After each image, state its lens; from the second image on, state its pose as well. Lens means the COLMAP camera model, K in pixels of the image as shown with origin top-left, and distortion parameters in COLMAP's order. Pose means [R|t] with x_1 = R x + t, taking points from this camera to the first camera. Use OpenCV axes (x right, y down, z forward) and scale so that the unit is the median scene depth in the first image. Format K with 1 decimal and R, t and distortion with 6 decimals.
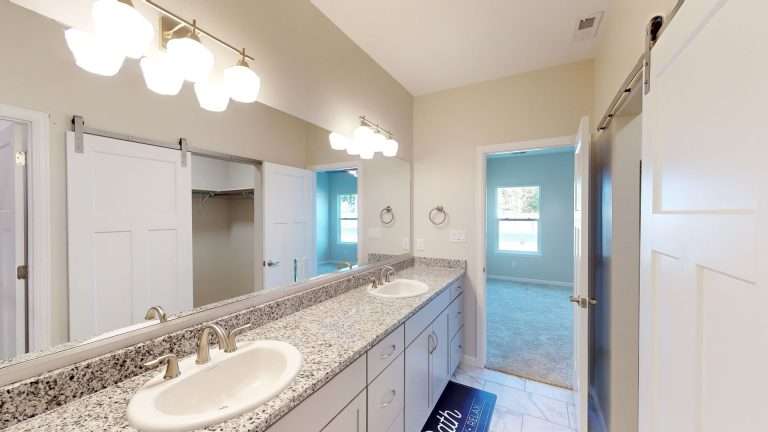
lens RADIAL K [[282.3, 0, 382.3], [0, 282.3, 218.0], [0, 0, 1]] dist [-0.000123, 0.000120]
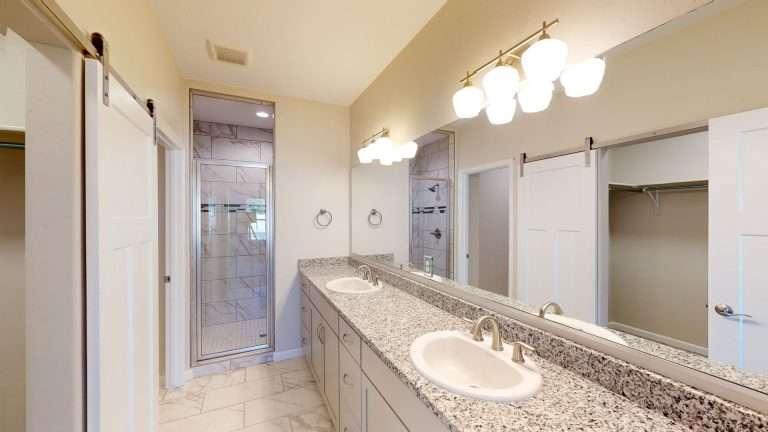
lens RADIAL K [[282.3, 0, 382.3], [0, 282.3, 218.0], [0, 0, 1]] dist [-0.000123, 0.000120]
pose [[-0.575683, 0.004676, -0.817660, 0.669673], [-0.006032, 0.999932, 0.009965, -0.018110], [0.817651, 0.010669, -0.575616, 1.361350]]
